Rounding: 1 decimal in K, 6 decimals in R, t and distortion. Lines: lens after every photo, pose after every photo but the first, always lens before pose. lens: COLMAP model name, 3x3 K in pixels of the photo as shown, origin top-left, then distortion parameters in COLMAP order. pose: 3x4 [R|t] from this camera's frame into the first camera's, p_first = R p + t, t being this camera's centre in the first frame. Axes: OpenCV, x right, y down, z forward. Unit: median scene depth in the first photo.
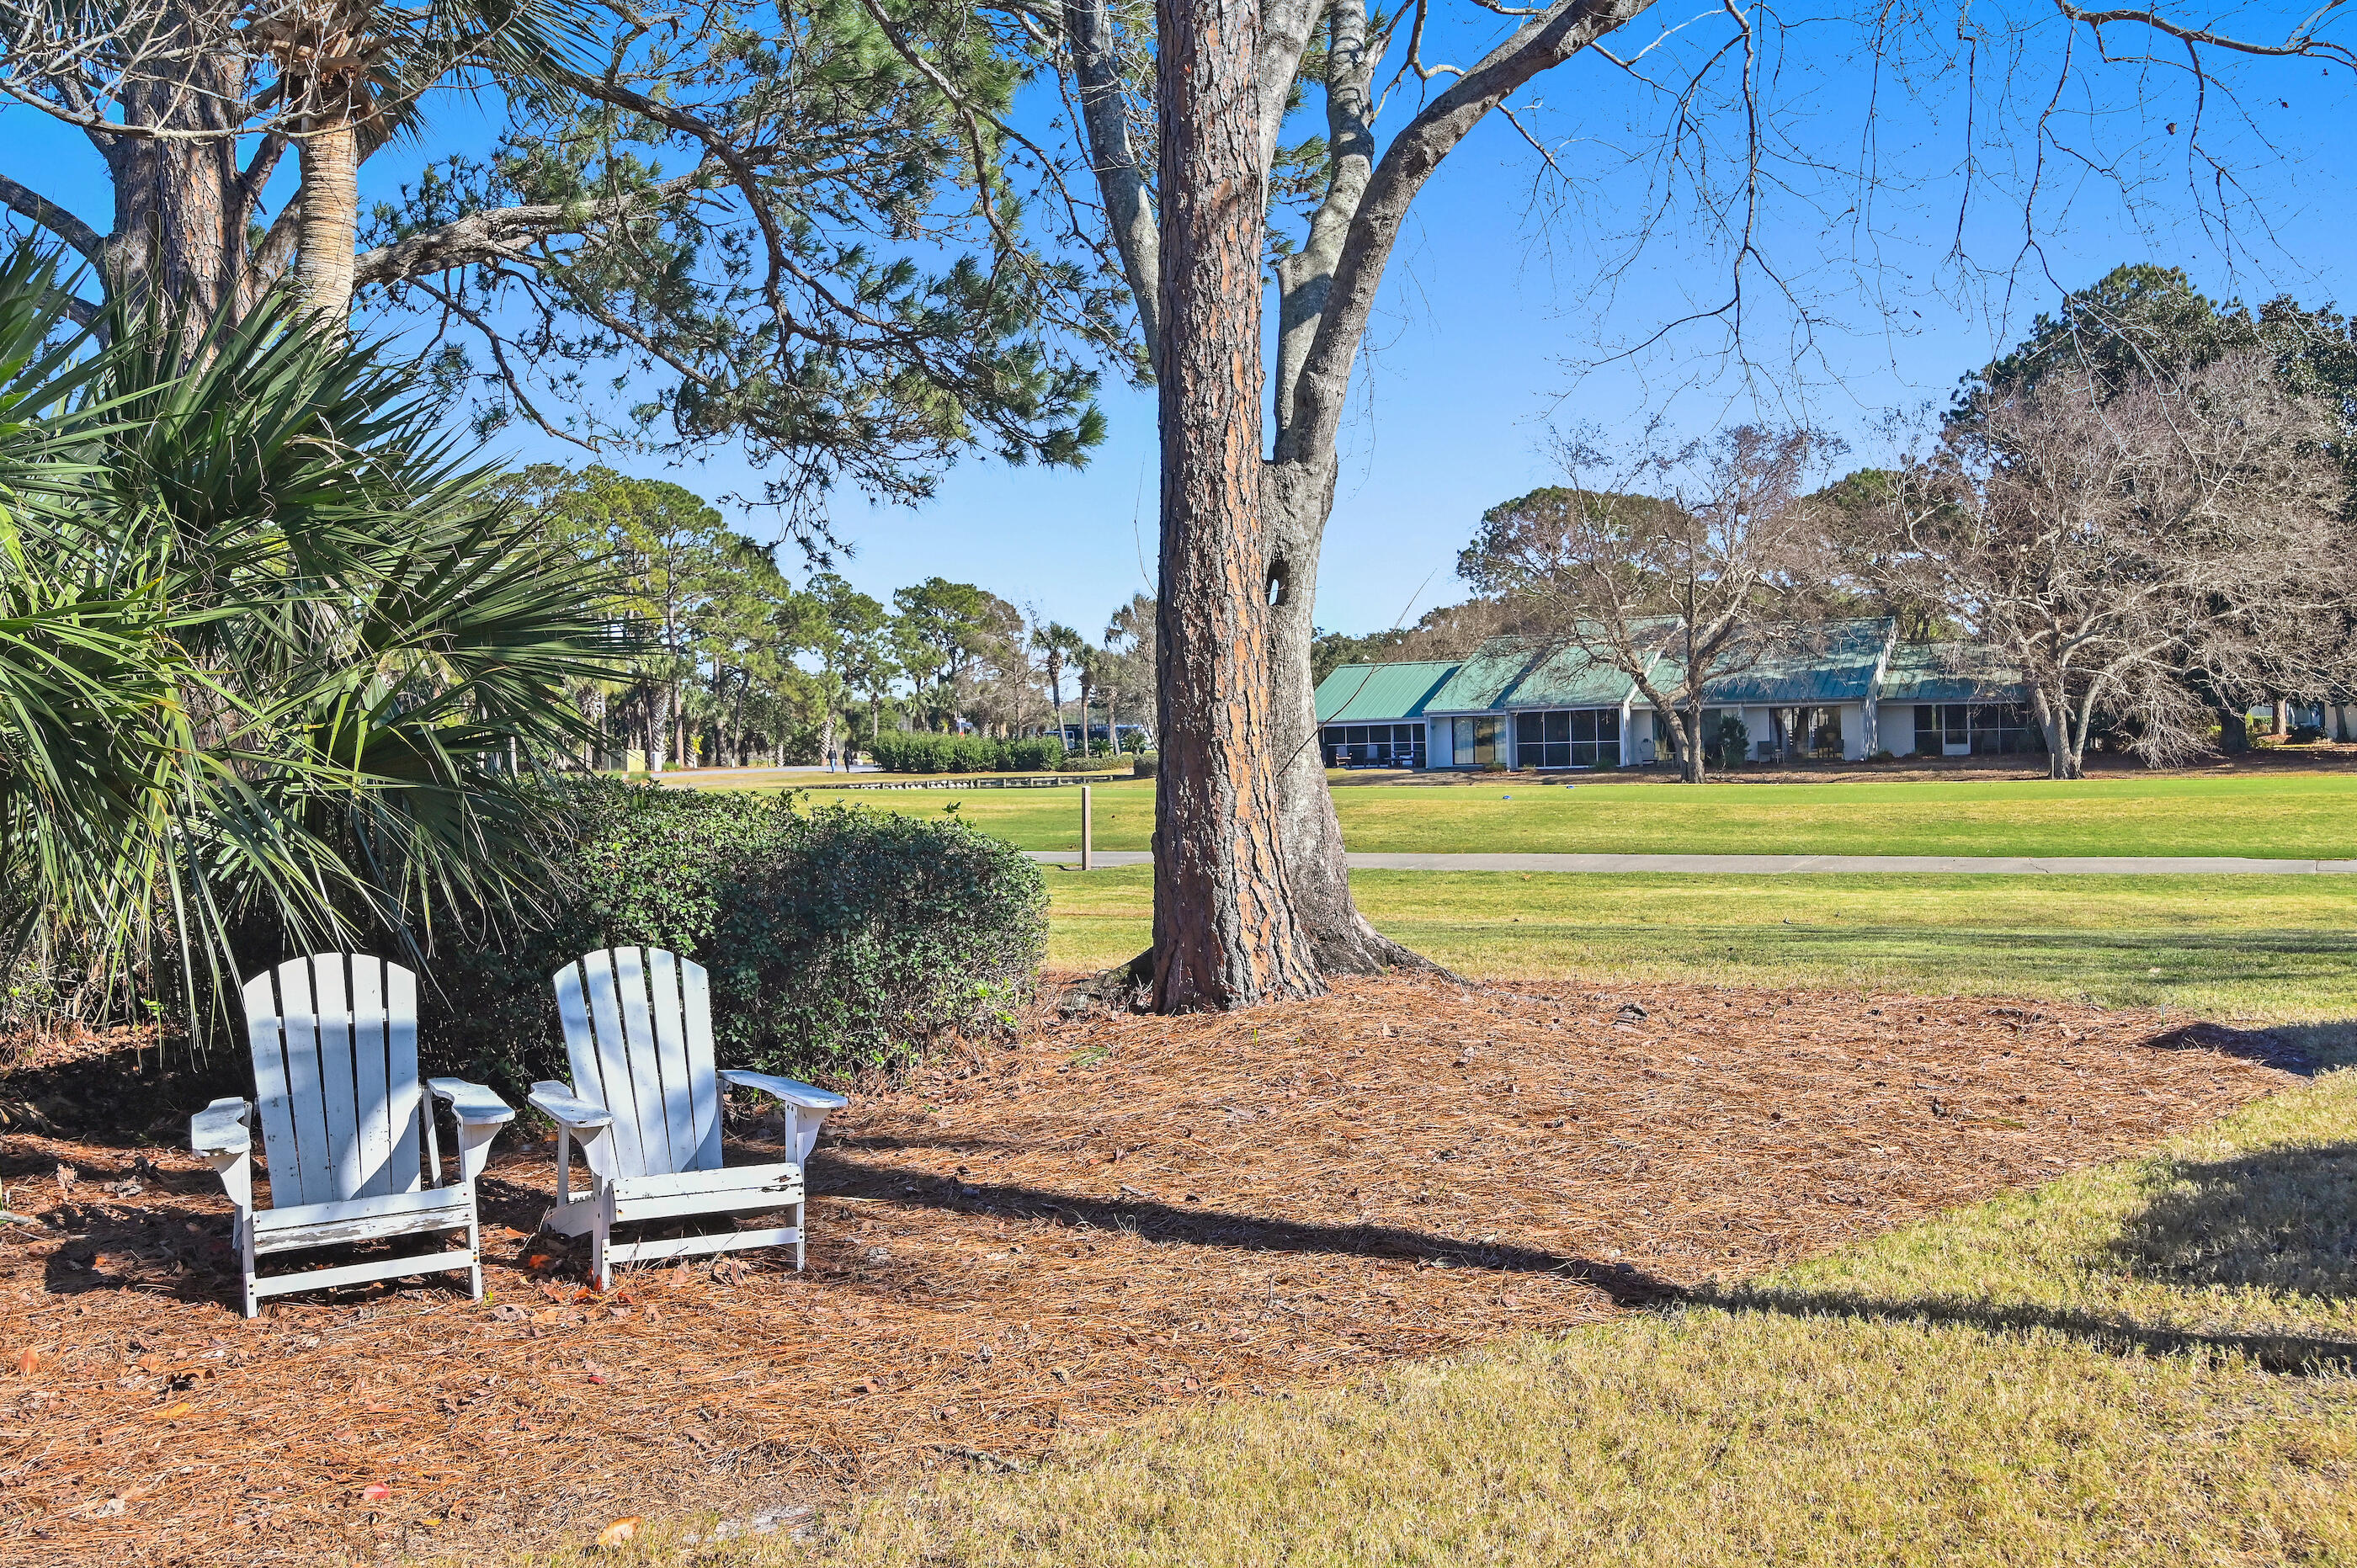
lens RADIAL K [[2228.6, 0, 1177.7], [0, 2228.6, 798.5], [0, 0, 1]] dist [0.020411, 0.000000]
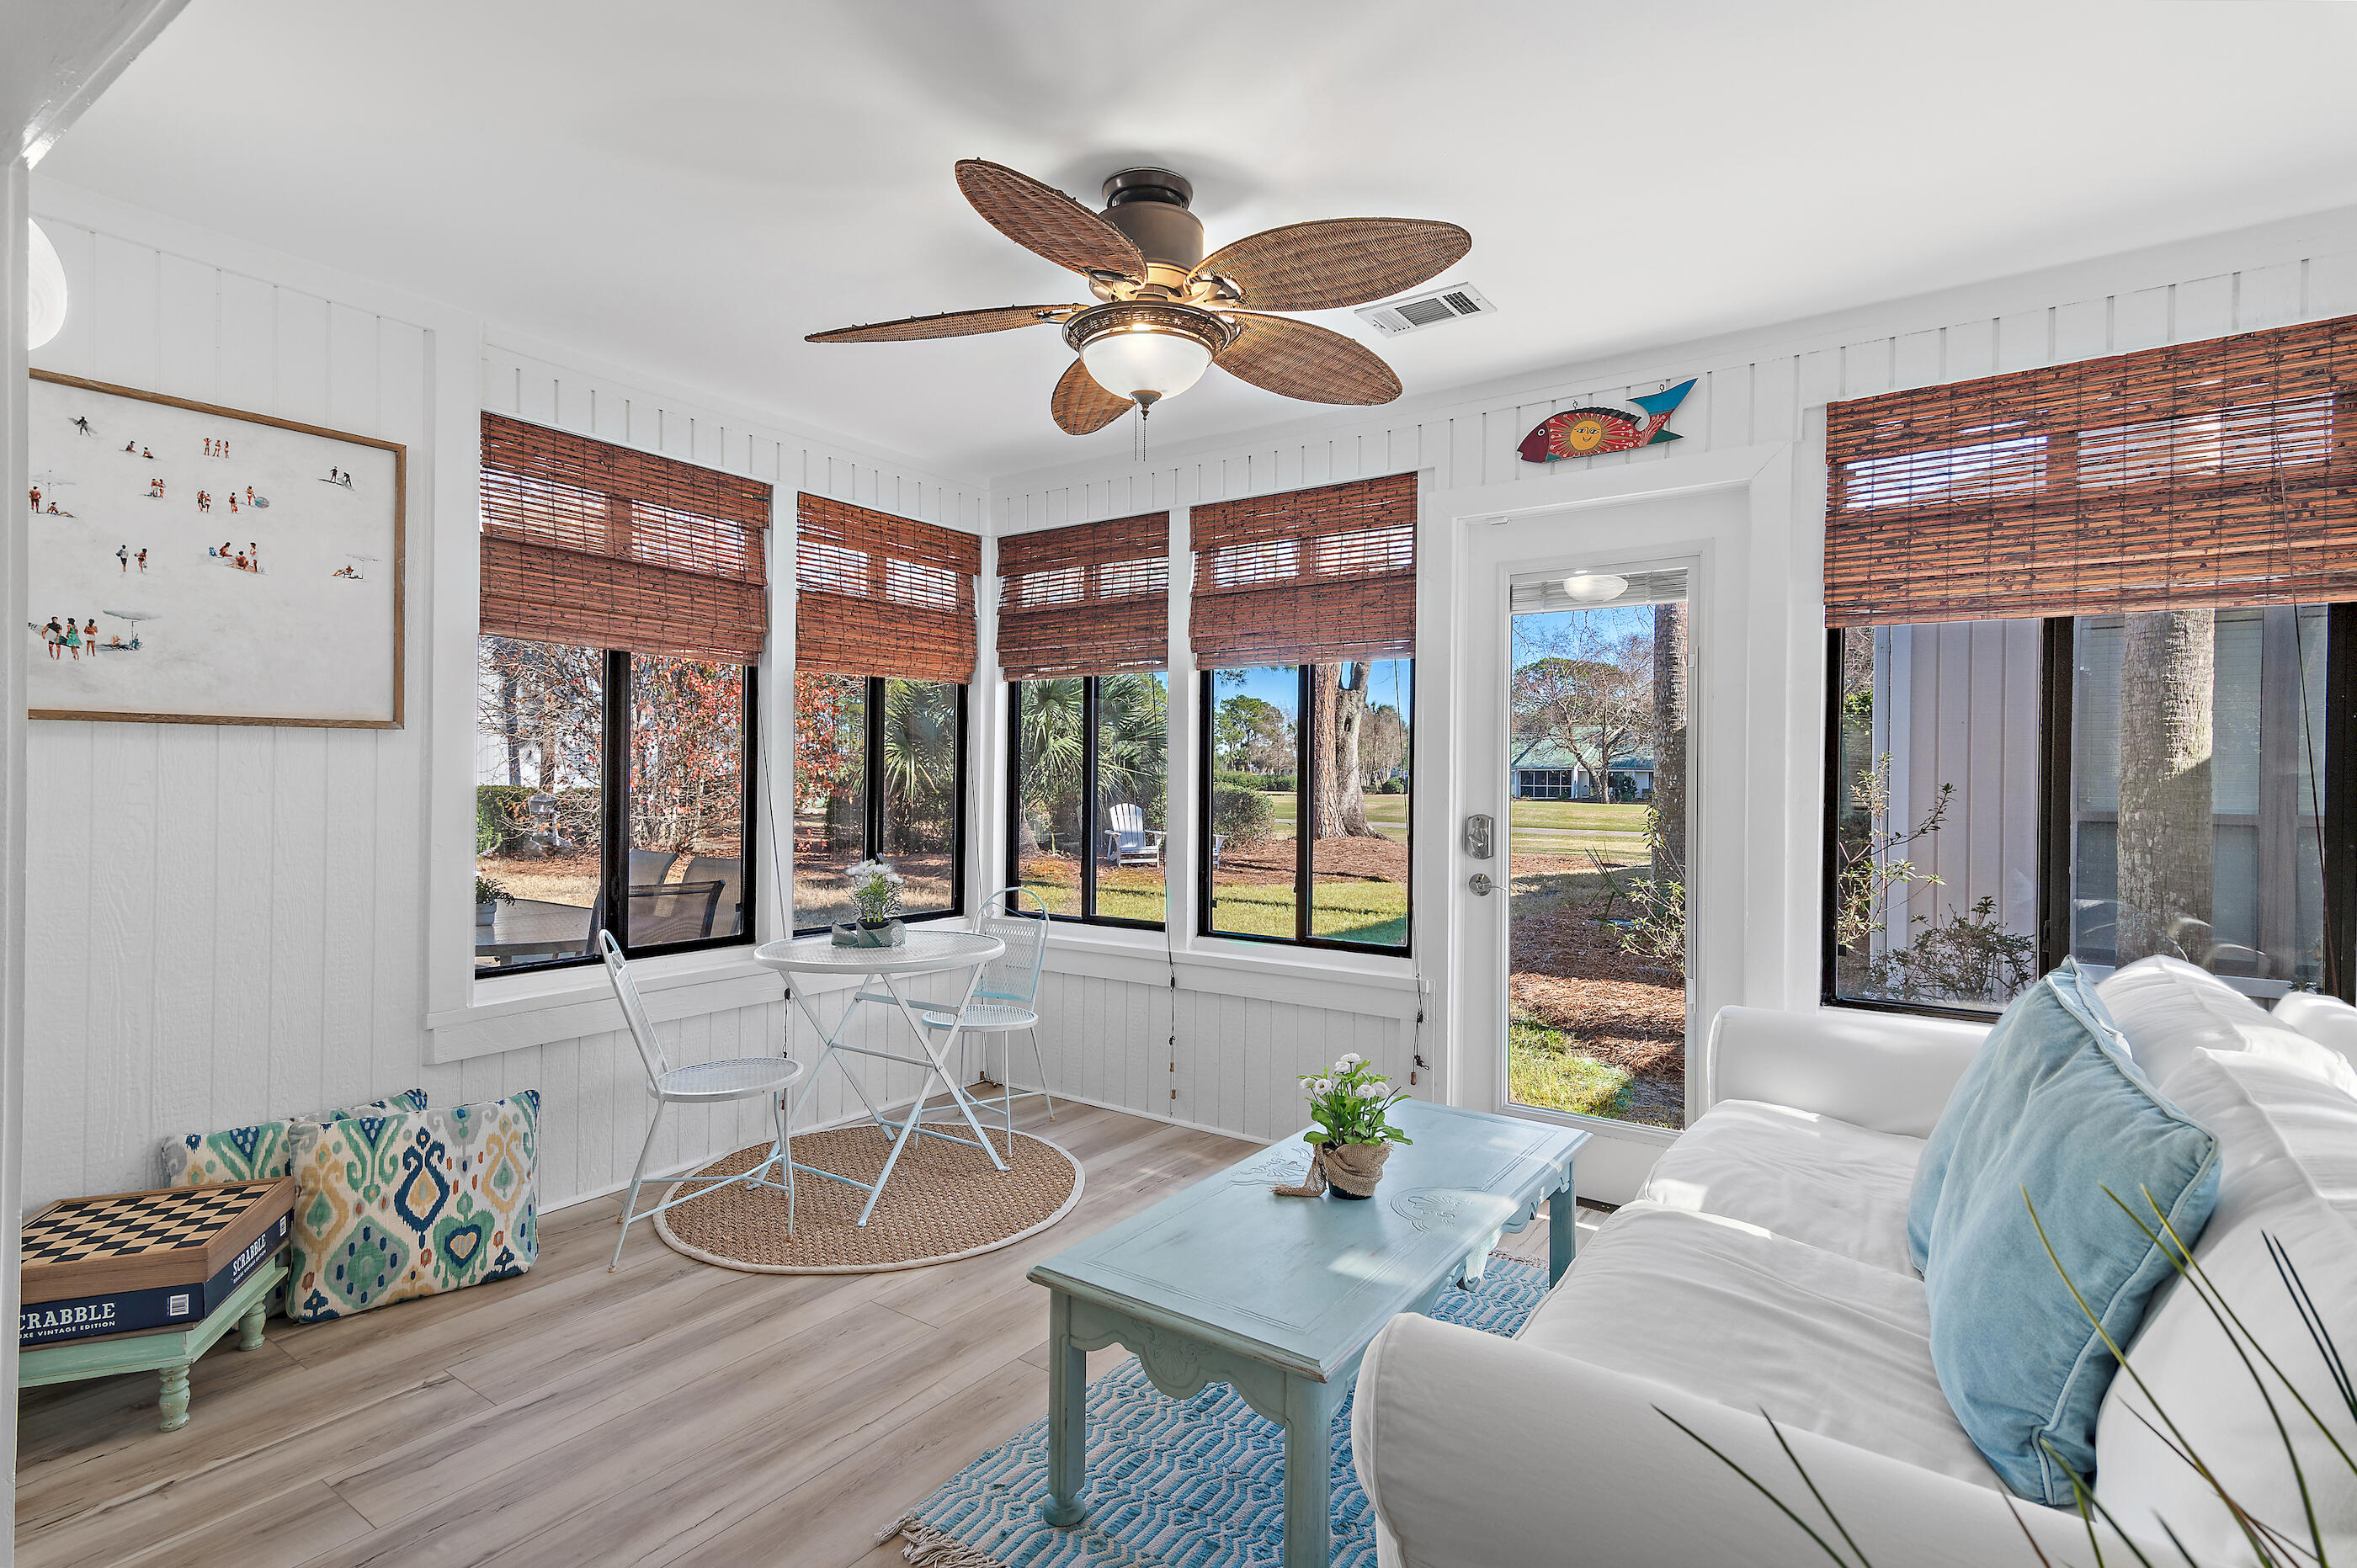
lens RADIAL K [[1159.4, 0, 1181.6], [0, 1159.4, 785.4], [0, 0, 1]] dist [0.010791, -0.001844]
pose [[0.987215, 0.035837, -0.155316, 0.010187], [-0.038811, 0.999116, -0.016156, 0.004617], [0.154600, 0.021978, 0.987733, -0.107521]]
